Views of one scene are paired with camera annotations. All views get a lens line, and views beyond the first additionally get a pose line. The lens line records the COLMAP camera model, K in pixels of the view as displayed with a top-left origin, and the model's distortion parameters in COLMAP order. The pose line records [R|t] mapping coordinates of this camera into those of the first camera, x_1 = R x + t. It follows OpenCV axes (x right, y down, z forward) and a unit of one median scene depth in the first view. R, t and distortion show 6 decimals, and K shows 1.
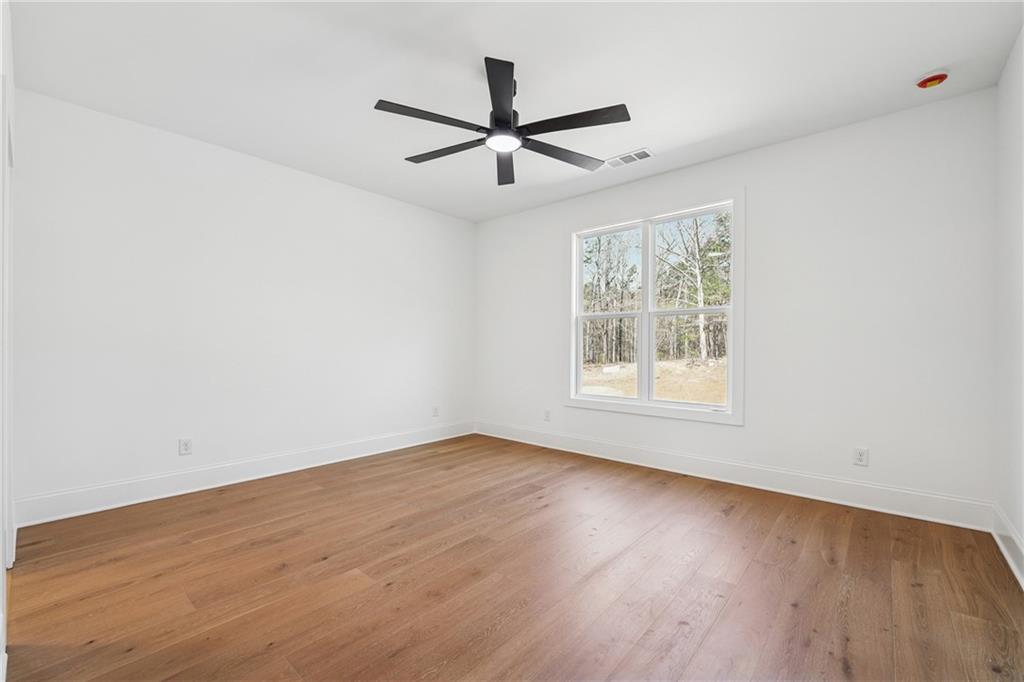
lens RADIAL K [[421.4, 0, 510.9], [0, 421.4, 340.7], [0, 0, 1]] dist [-0.001214, -0.000318]
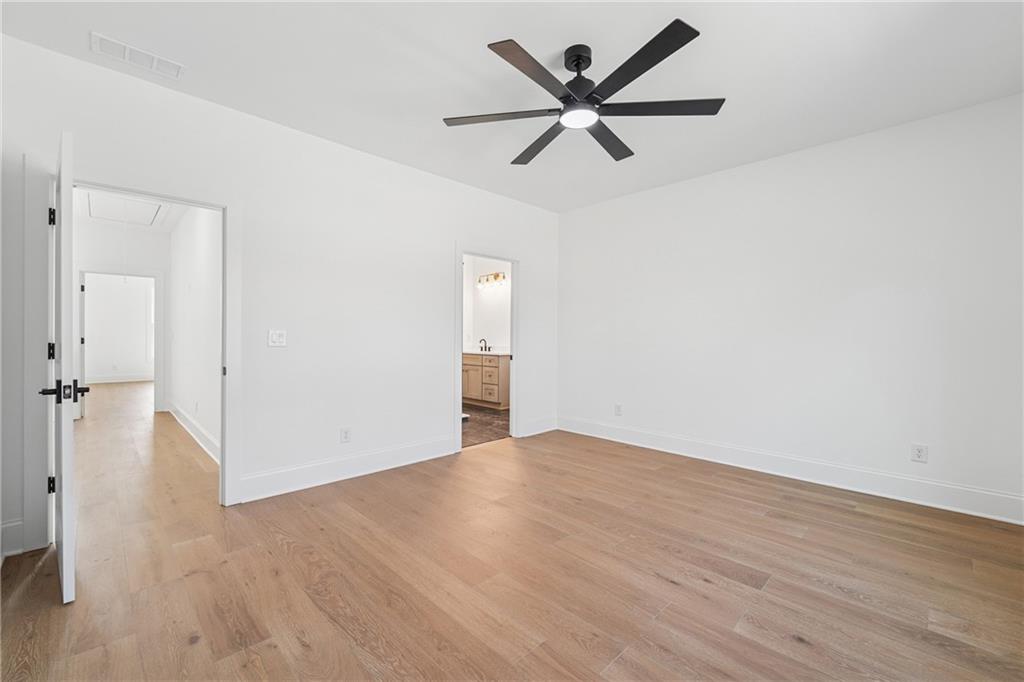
lens RADIAL K [[421.4, 0, 514.7], [0, 421.4, 341.2], [0, 0, 1]] dist [-0.001214, -0.000318]
pose [[-0.059749, 0.007376, -0.998186, 0.670311], [0.003720, 0.999967, 0.007167, 0.002293], [0.998207, -0.003285, -0.059774, 0.691313]]
